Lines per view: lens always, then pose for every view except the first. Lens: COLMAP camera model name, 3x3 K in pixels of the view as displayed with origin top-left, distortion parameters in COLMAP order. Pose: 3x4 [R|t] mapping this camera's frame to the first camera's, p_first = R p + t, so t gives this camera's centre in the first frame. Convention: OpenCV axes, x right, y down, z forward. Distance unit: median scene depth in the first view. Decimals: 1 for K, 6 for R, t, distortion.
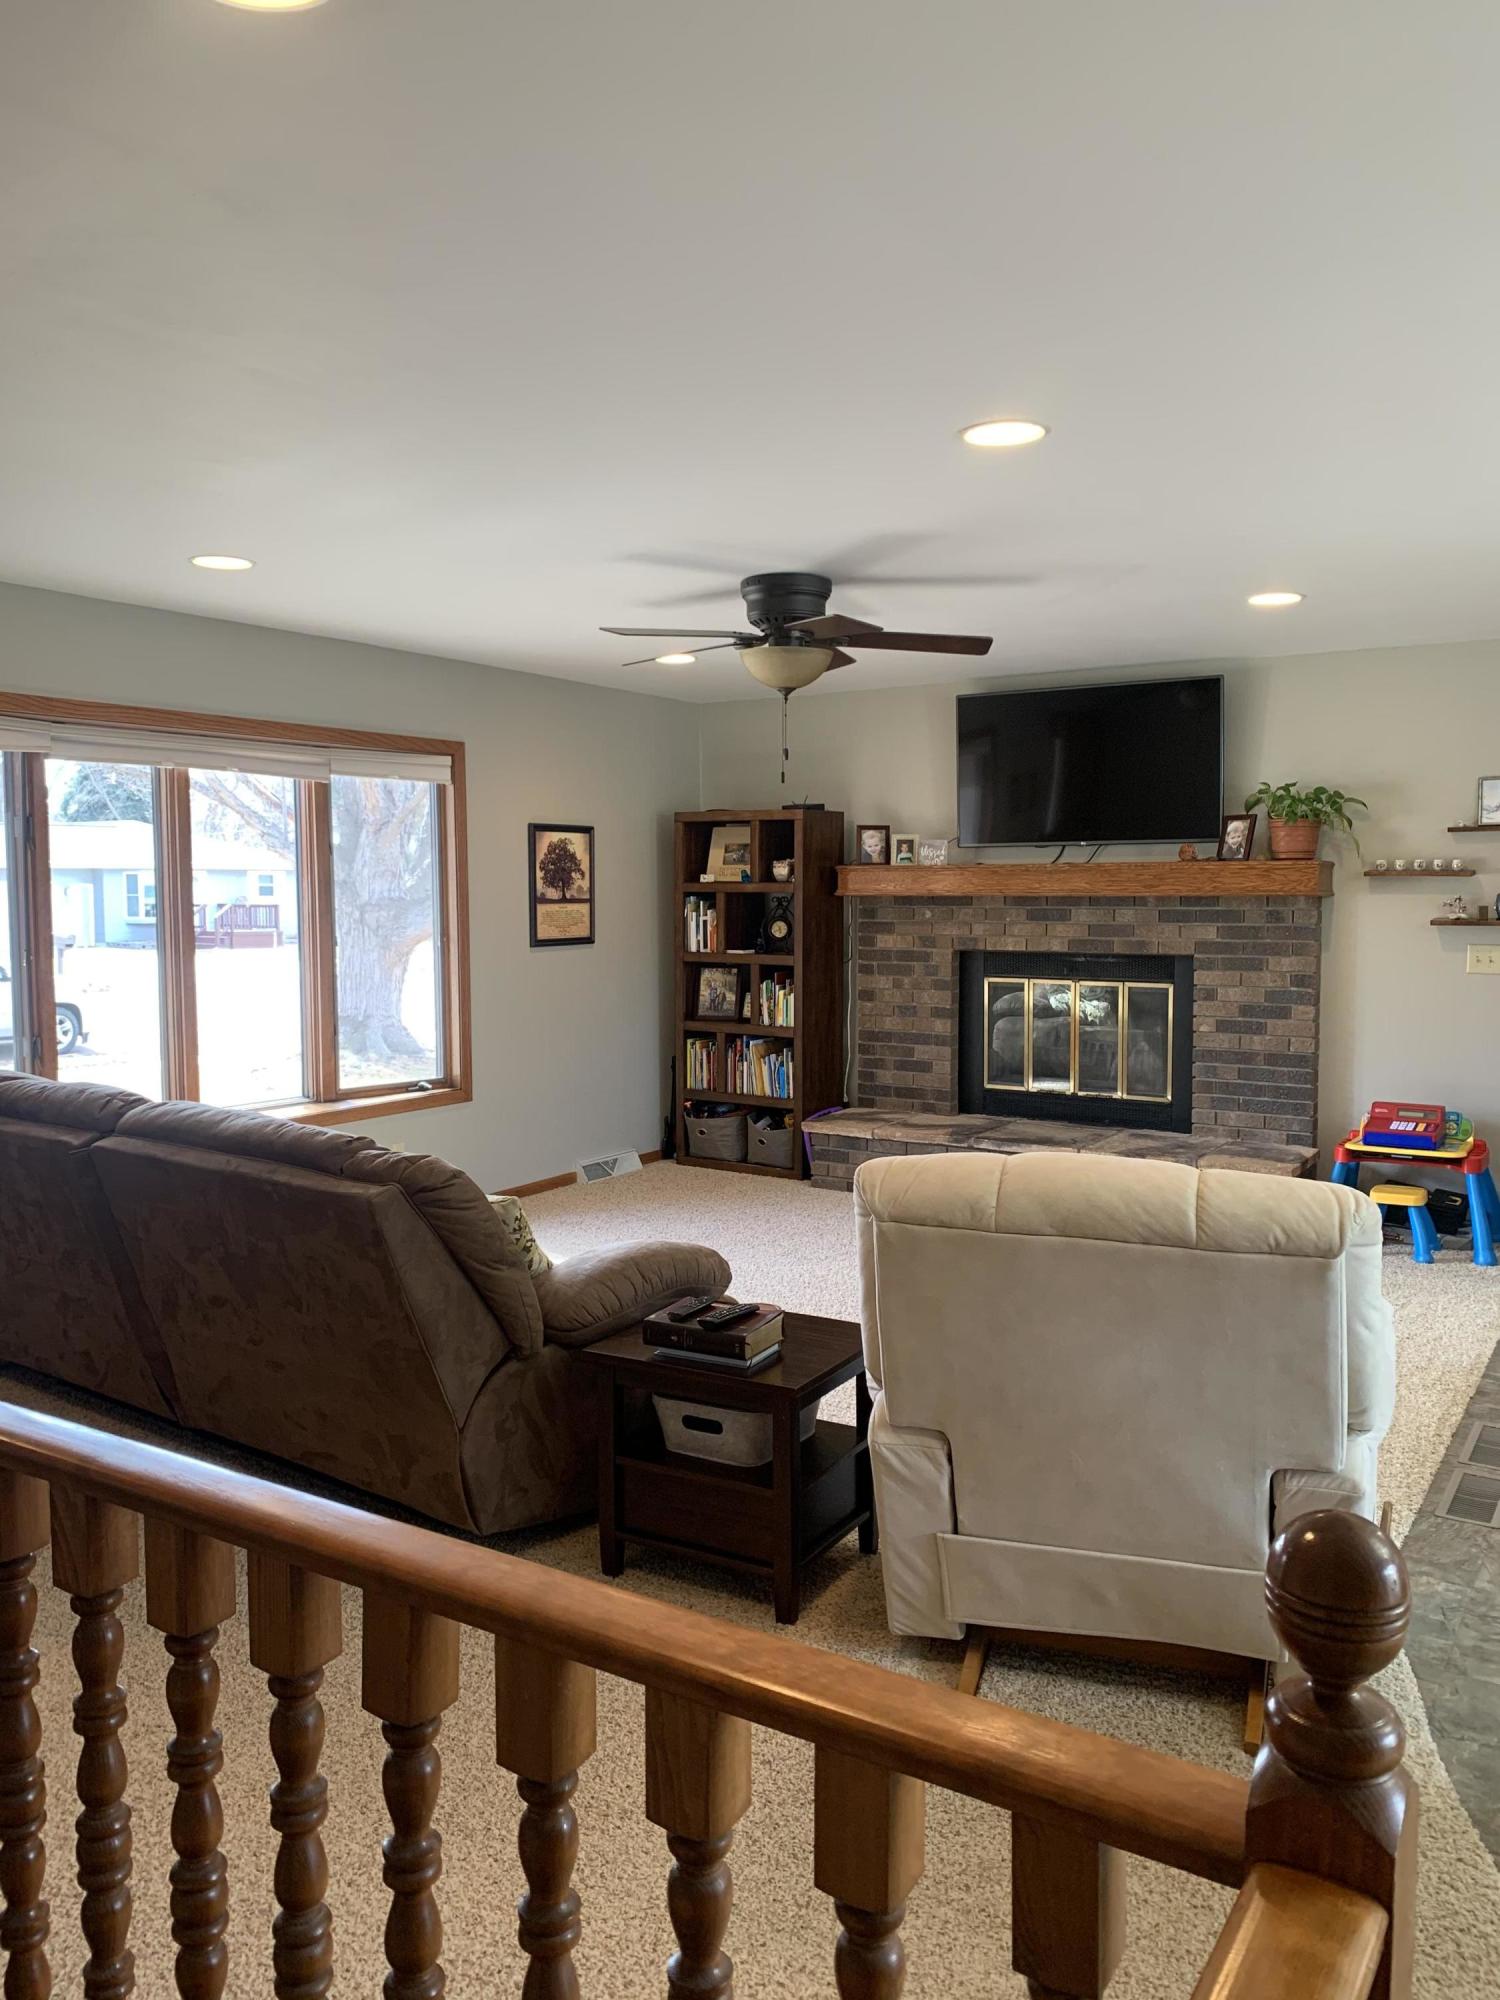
lens RADIAL K [[1500.6, 0, 750.0], [0, 1500.6, 1000.0], [0, 0, 1]] dist [0.044577, -0.003373]
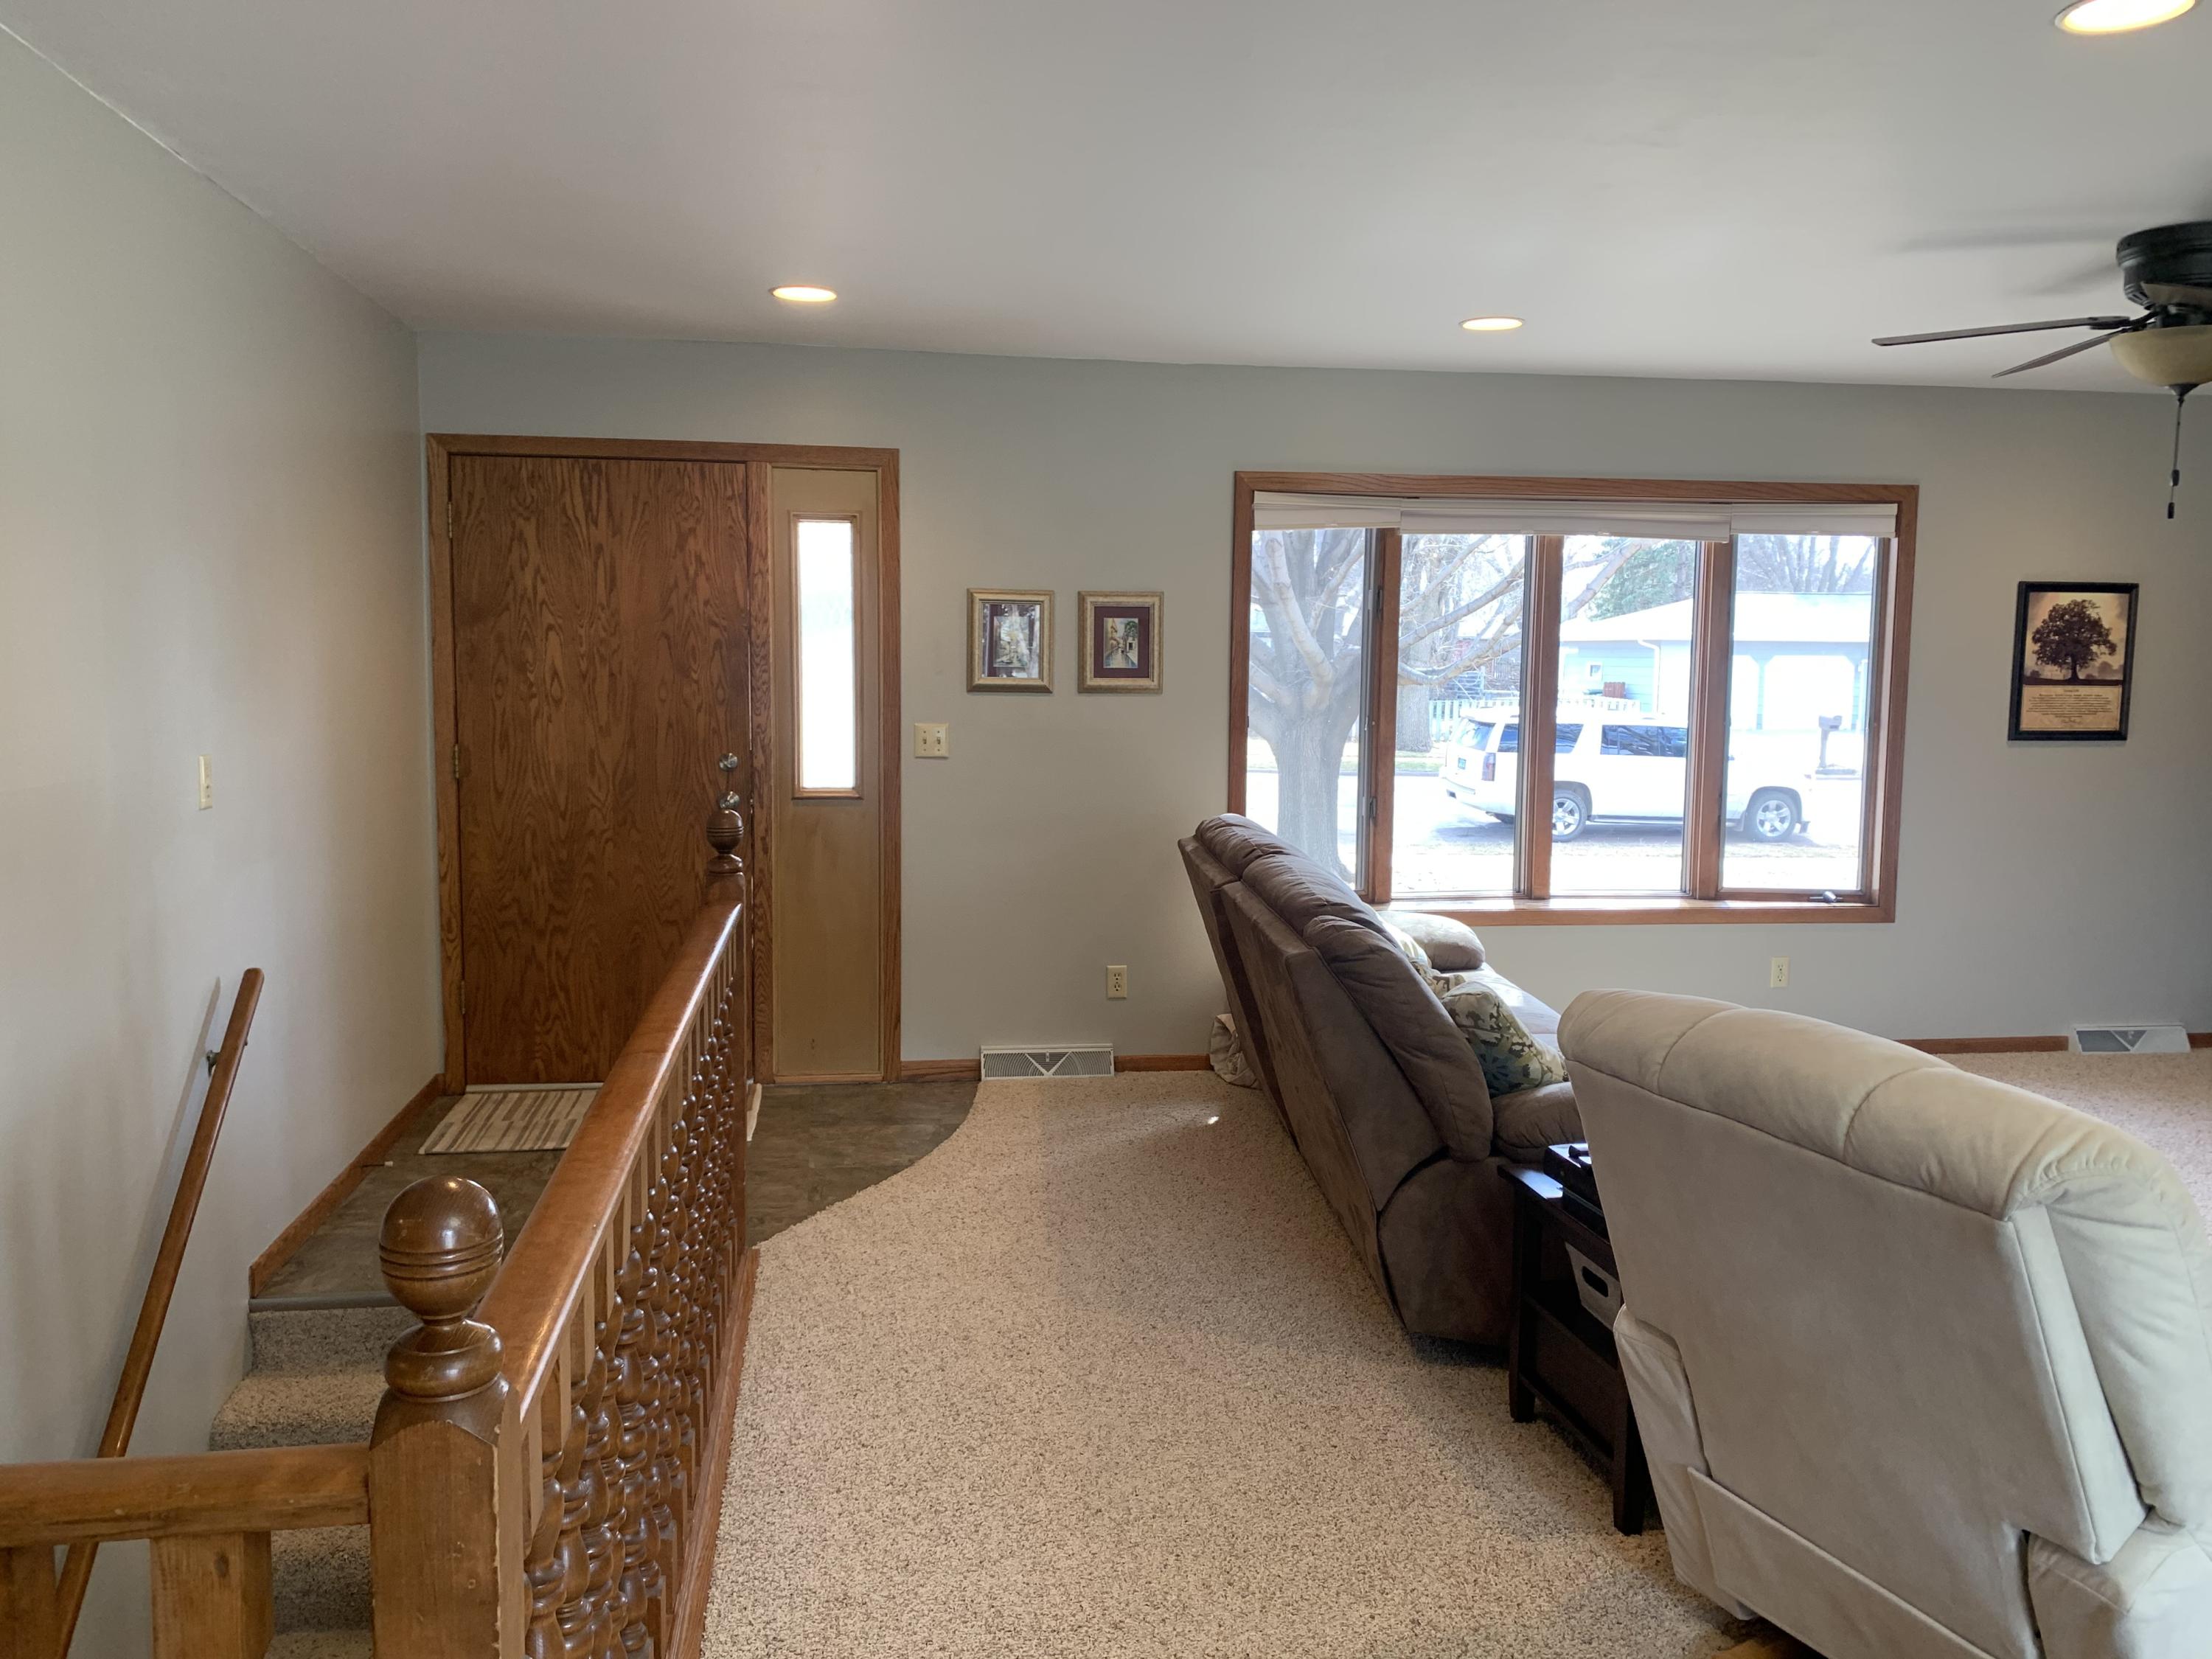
lens RADIAL K [[1659.7, 0, 1101.8], [0, 1659.7, 815.5], [0, 0, 1]] dist [0.044577, -0.003373]
pose [[0.665558, 0.084861, -0.741506, 0.202729], [-0.072489, 0.996168, 0.048942, -0.004661], [0.742817, 0.021177, 0.669159, 0.061470]]
